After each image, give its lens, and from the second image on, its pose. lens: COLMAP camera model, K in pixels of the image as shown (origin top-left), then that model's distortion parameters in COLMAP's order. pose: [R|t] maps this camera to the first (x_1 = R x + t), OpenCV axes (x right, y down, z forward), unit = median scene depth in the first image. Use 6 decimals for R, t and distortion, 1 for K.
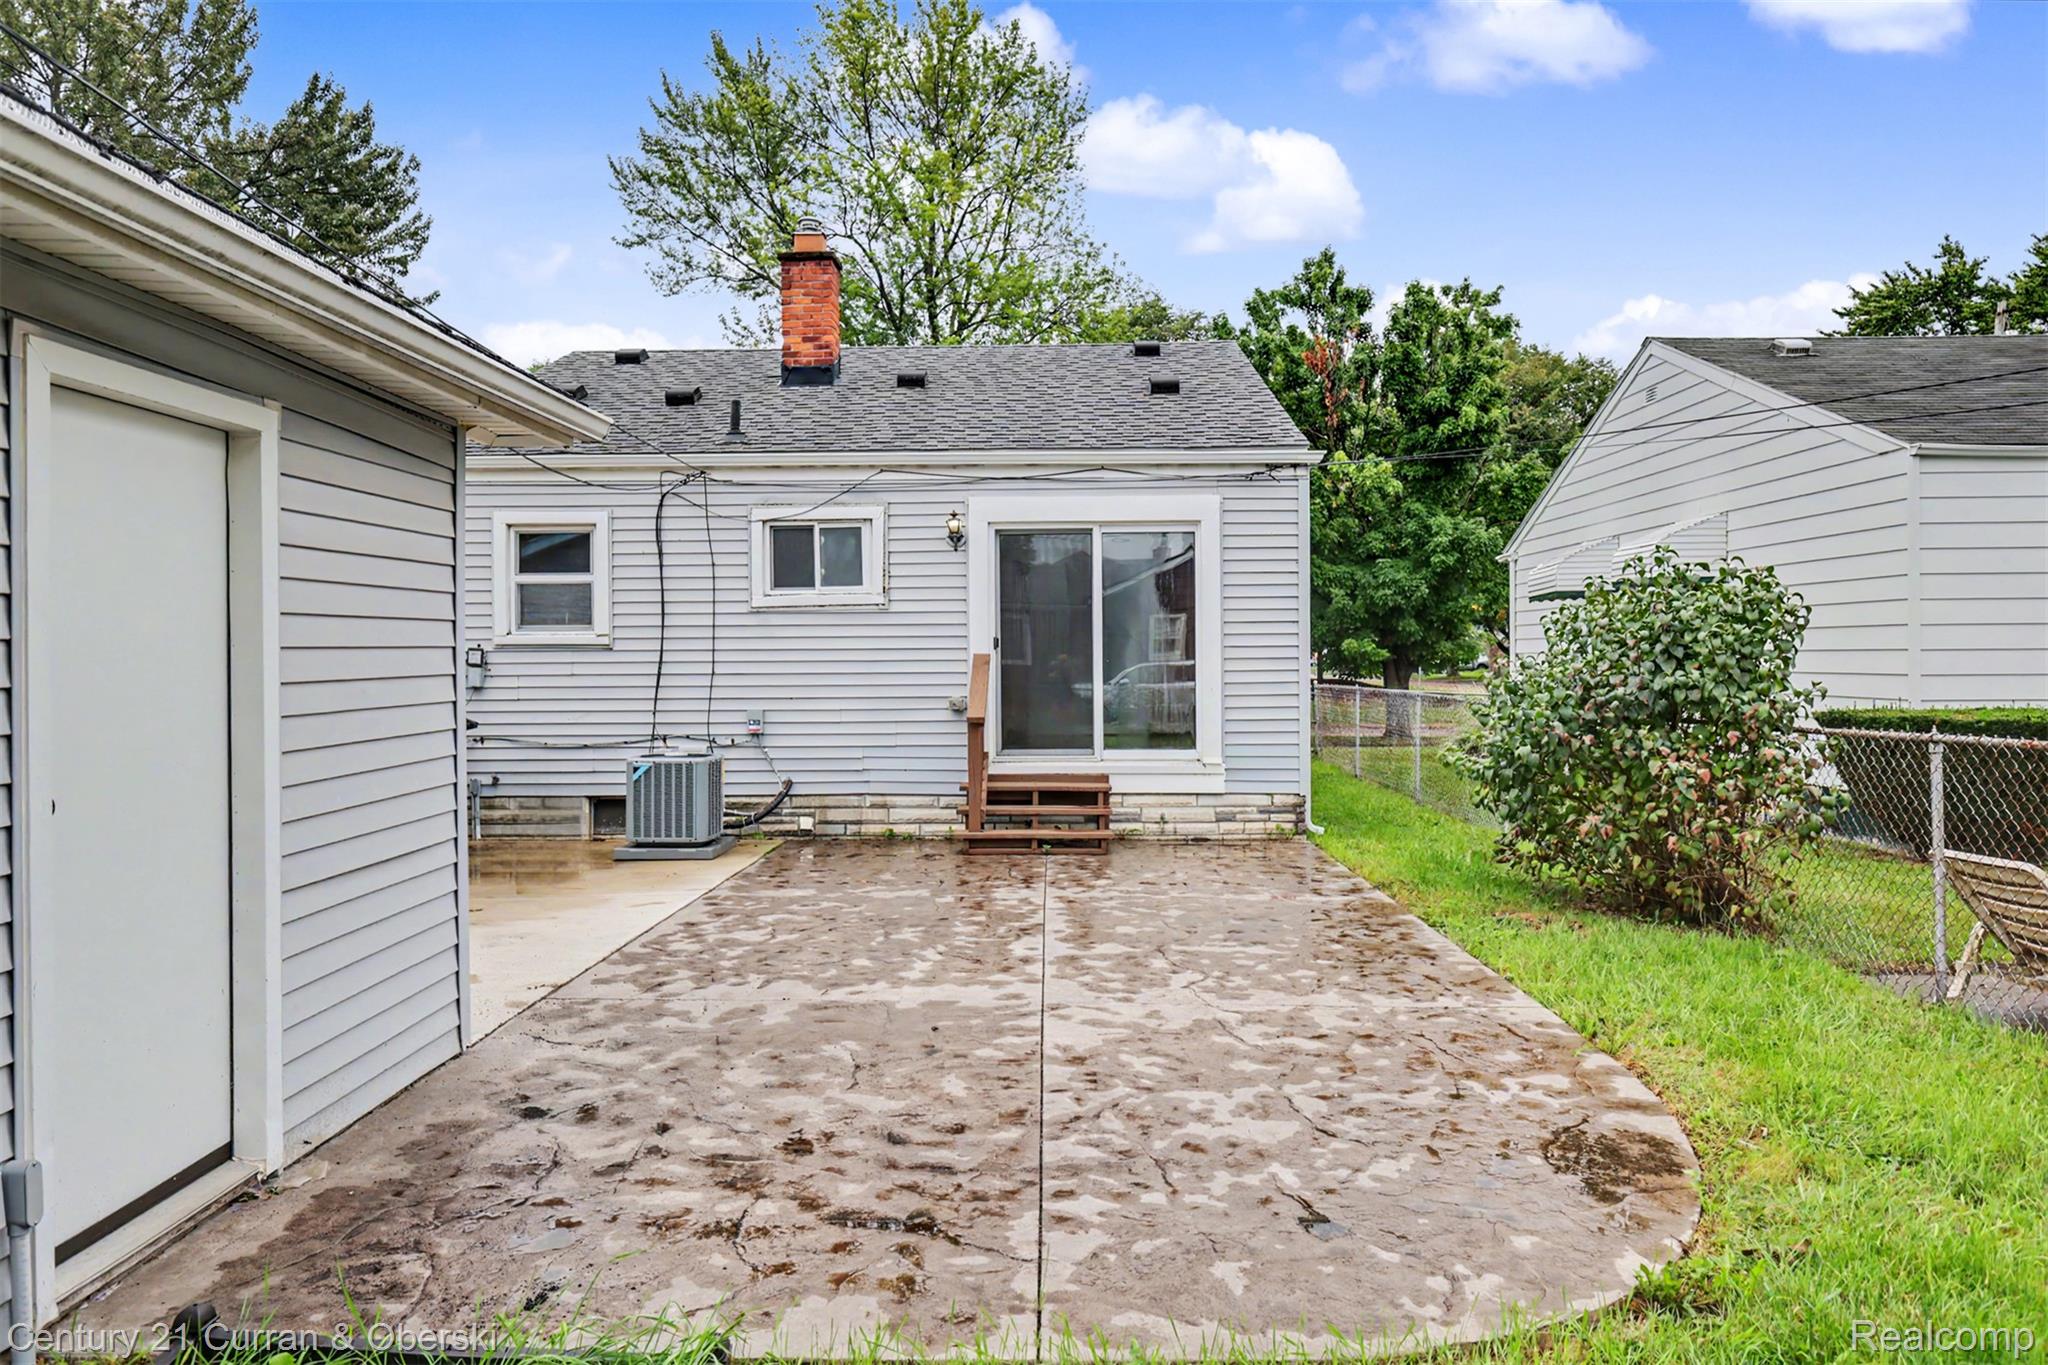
lens RADIAL K [[1325.9, 0, 1024.0], [0, 1325.9, 682.5], [0, 0, 1]] dist [-0.001971, 0.002227]
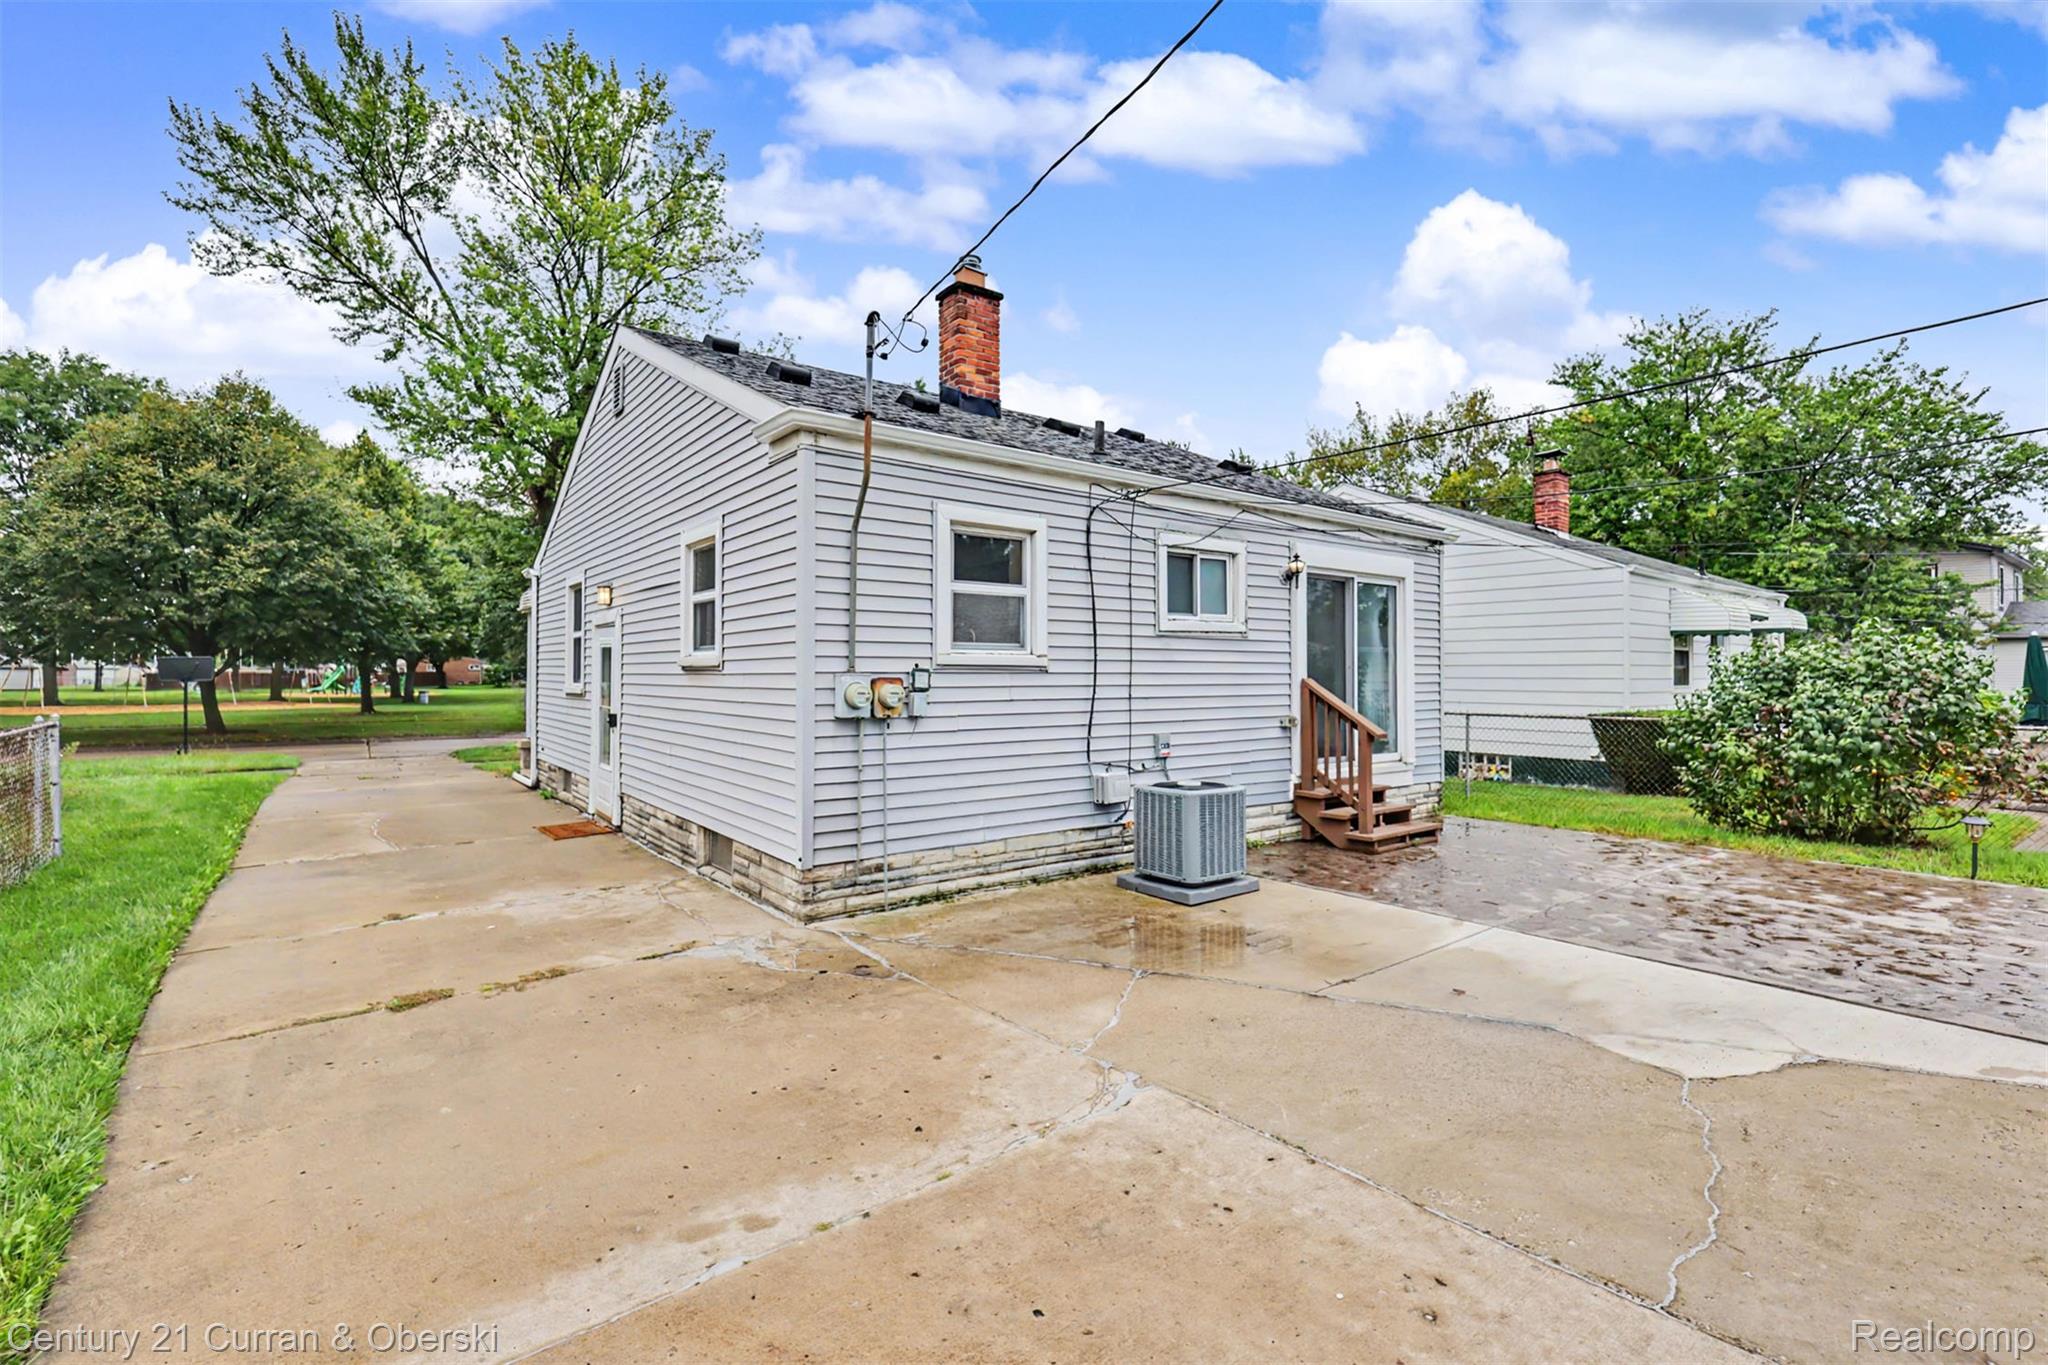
lens RADIAL K [[917.1, 0, 1024.0], [0, 917.1, 682.5], [0, 0, 1]] dist [0.008676, -0.000602]
pose [[0.782083, 0.001069, 0.623174, -0.717120], [0.008214, 0.999894, -0.012024, -0.010242], [-0.623120, 0.014522, 0.781991, 0.523039]]
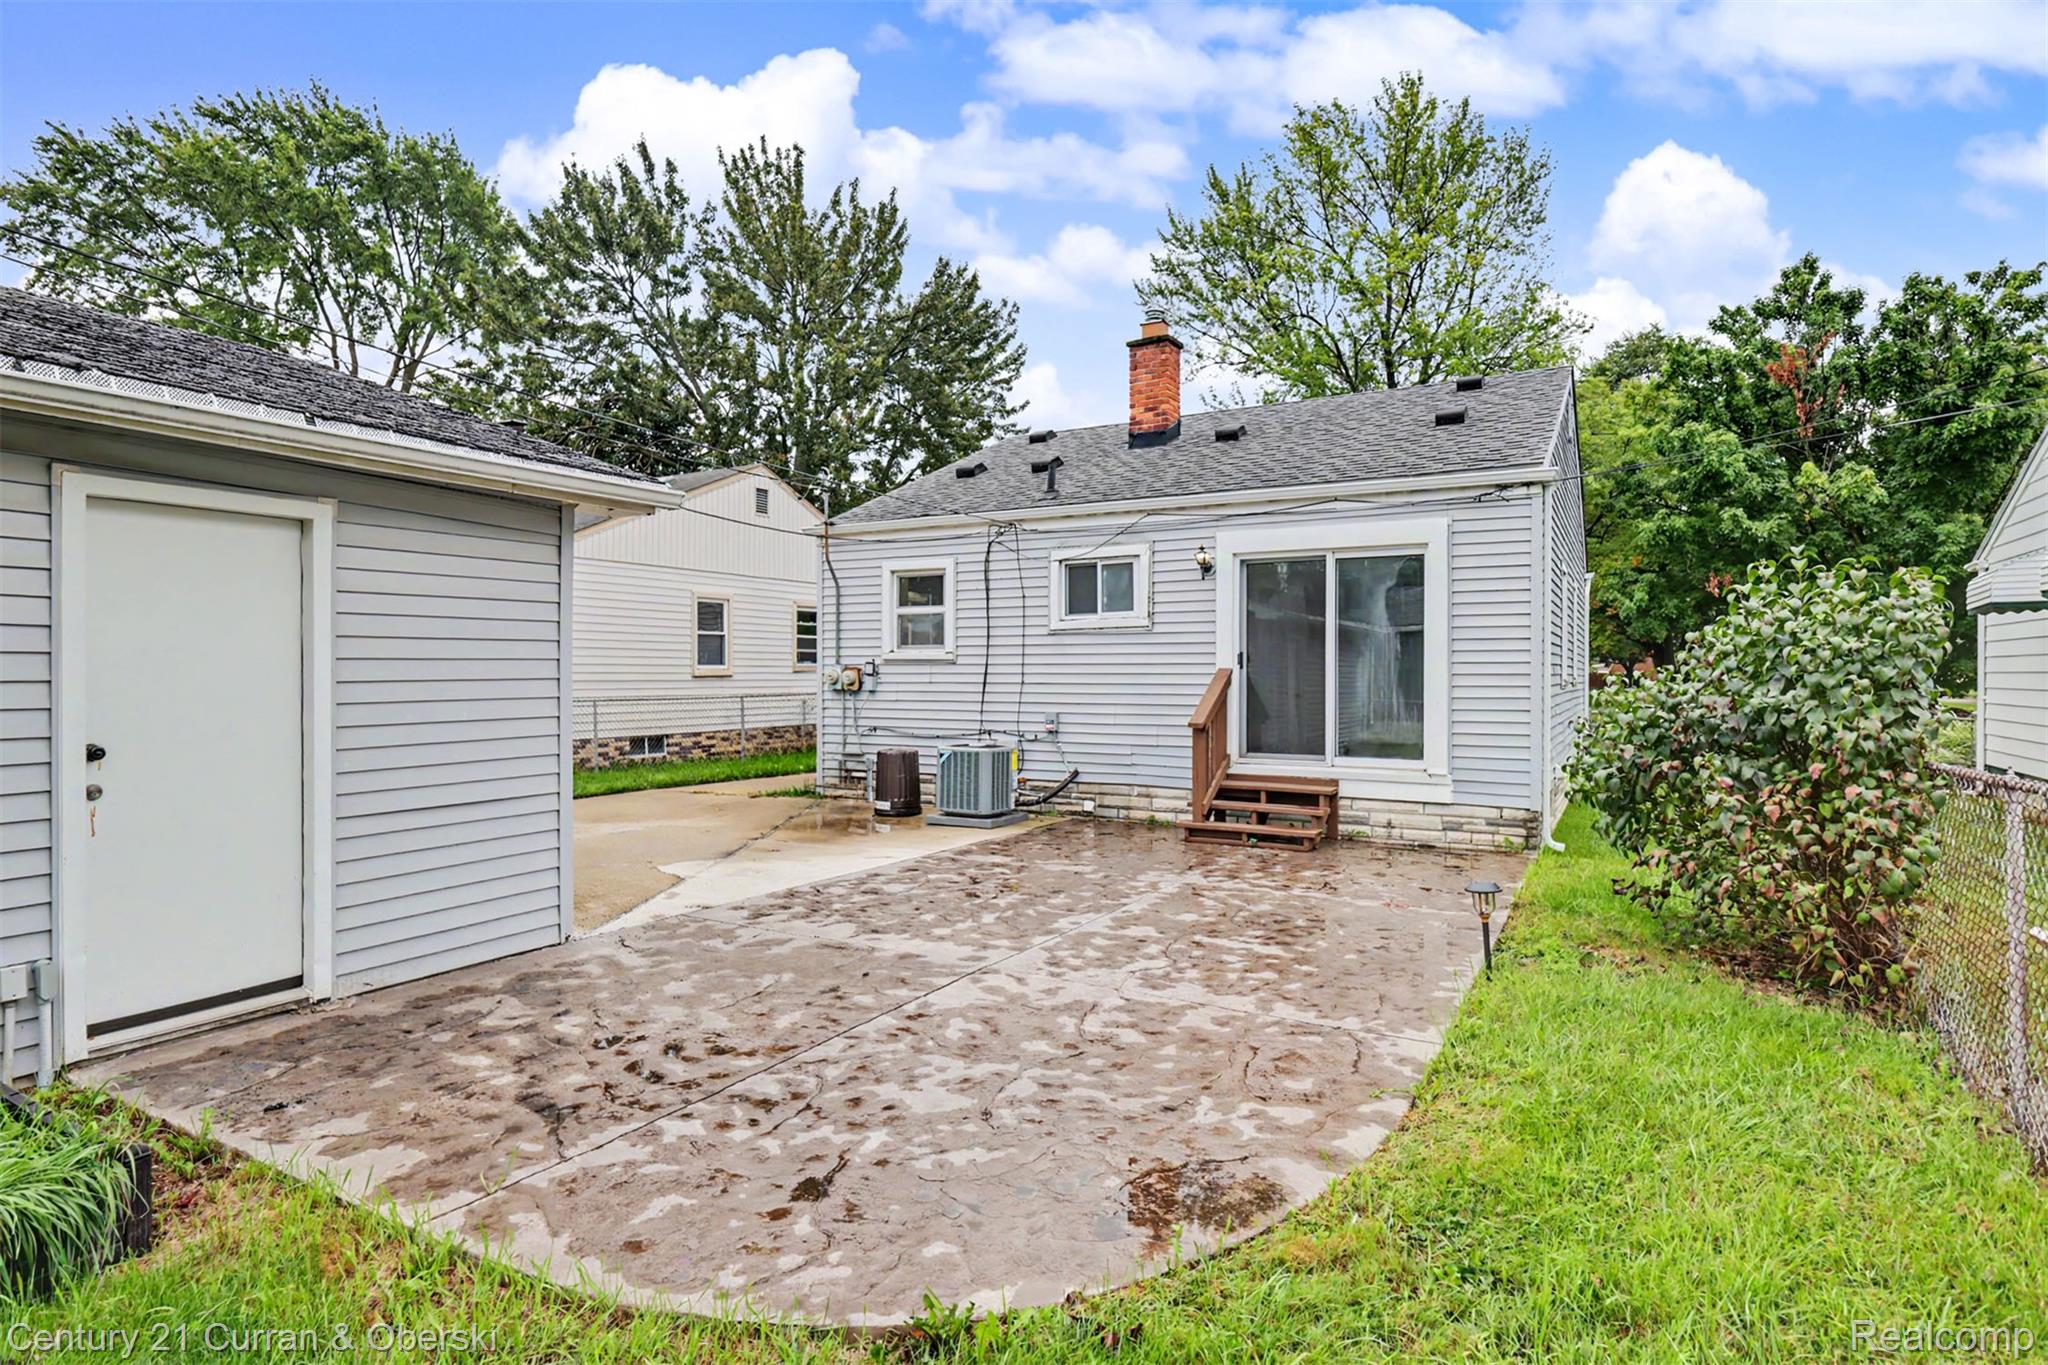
lens RADIAL K [[1078.5, 0, 1024.0], [0, 1078.5, 682.5], [0, 0, 1]] dist [0.001364, 0.000200]
pose [[0.881923, 0.012129, -0.471237, 0.252436], [-0.016424, 0.999853, -0.005003, -0.001832], [0.471107, 0.012152, 0.881992, 0.093226]]
